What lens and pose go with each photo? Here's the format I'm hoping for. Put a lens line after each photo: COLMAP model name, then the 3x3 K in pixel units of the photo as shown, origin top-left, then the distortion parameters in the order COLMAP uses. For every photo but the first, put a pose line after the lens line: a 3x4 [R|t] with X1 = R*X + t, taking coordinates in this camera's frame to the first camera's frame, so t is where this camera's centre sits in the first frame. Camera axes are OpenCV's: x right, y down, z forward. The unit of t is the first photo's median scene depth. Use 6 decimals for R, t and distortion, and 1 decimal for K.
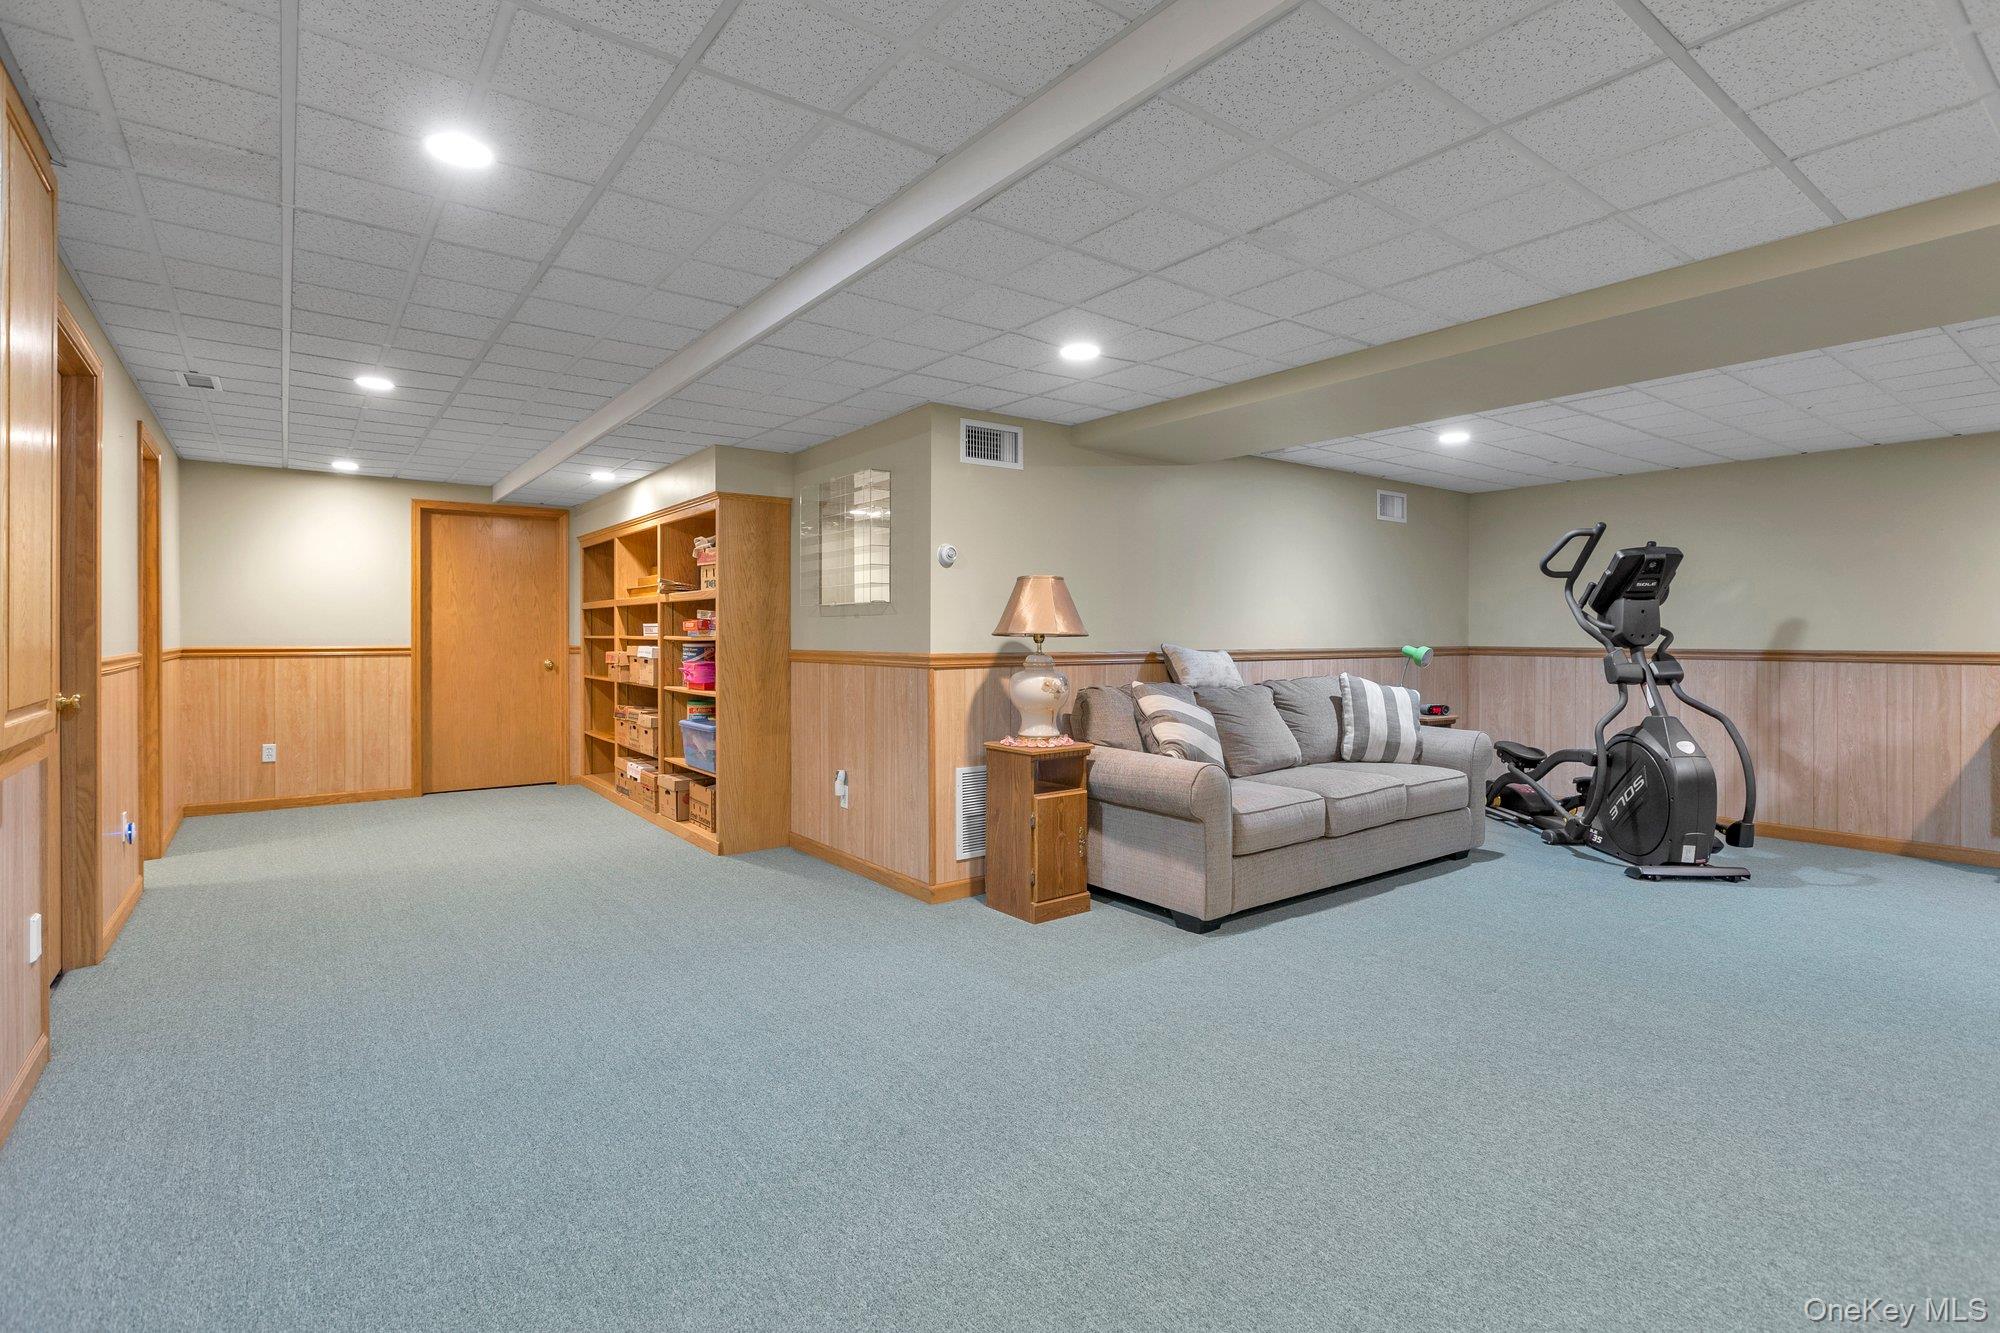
lens RADIAL K [[917.2, 0, 972.3], [0, 917.2, 631.8], [0, 0, 1]] dist [-0.000942, -0.000118]
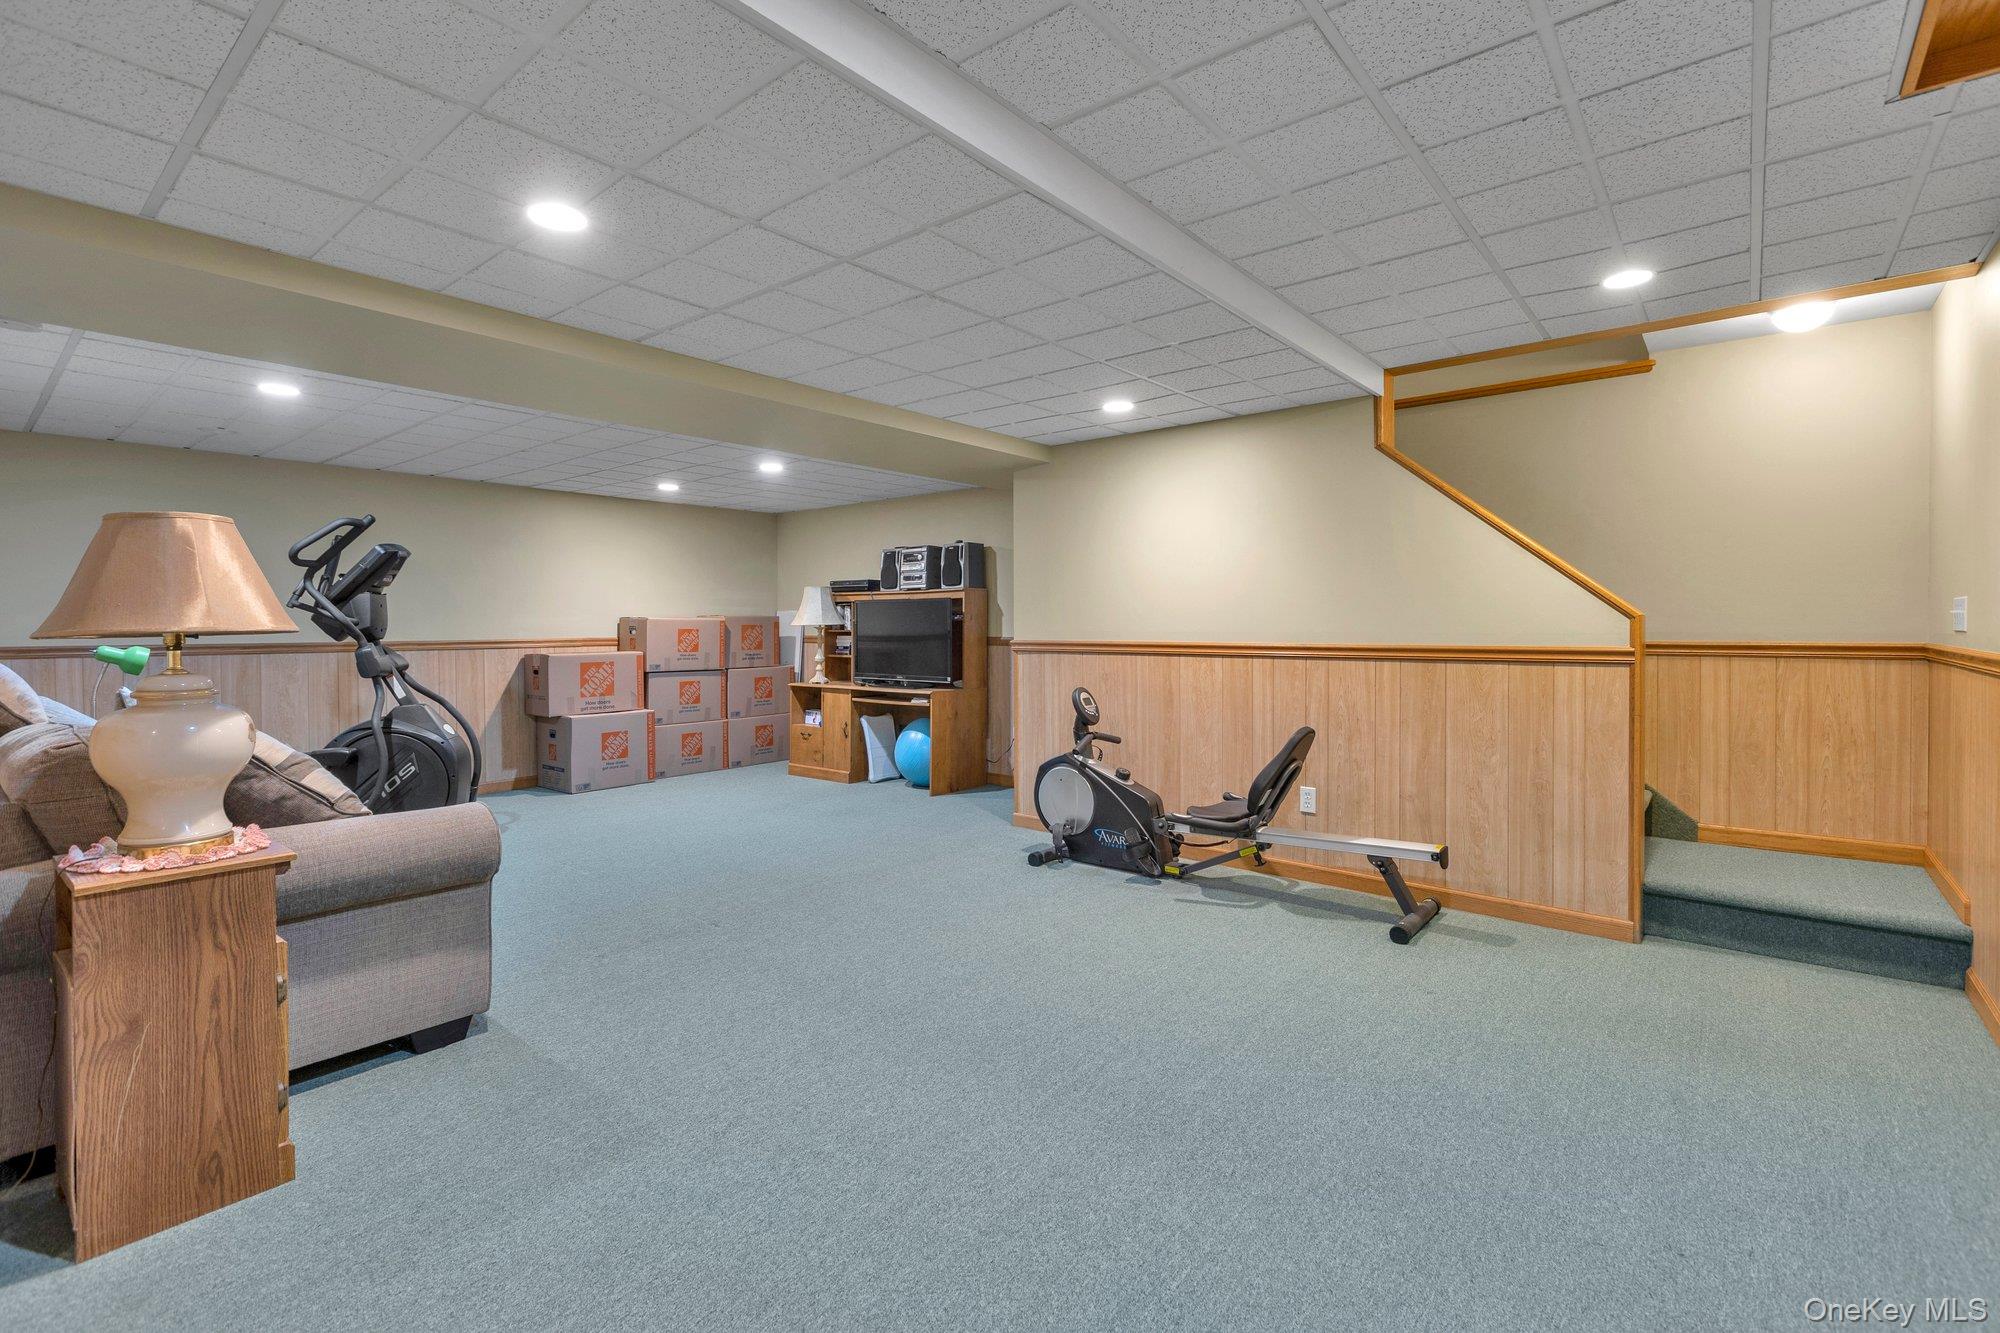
lens RADIAL K [[917.2, 0, 986.2], [0, 917.2, 630.8], [0, 0, 1]] dist [-0.000942, -0.000118]
pose [[-0.236079, -0.005586, 0.971718, -0.435131], [-0.000390, 0.999984, 0.005654, -0.000295], [-0.971734, 0.000956, -0.236078, 0.592973]]
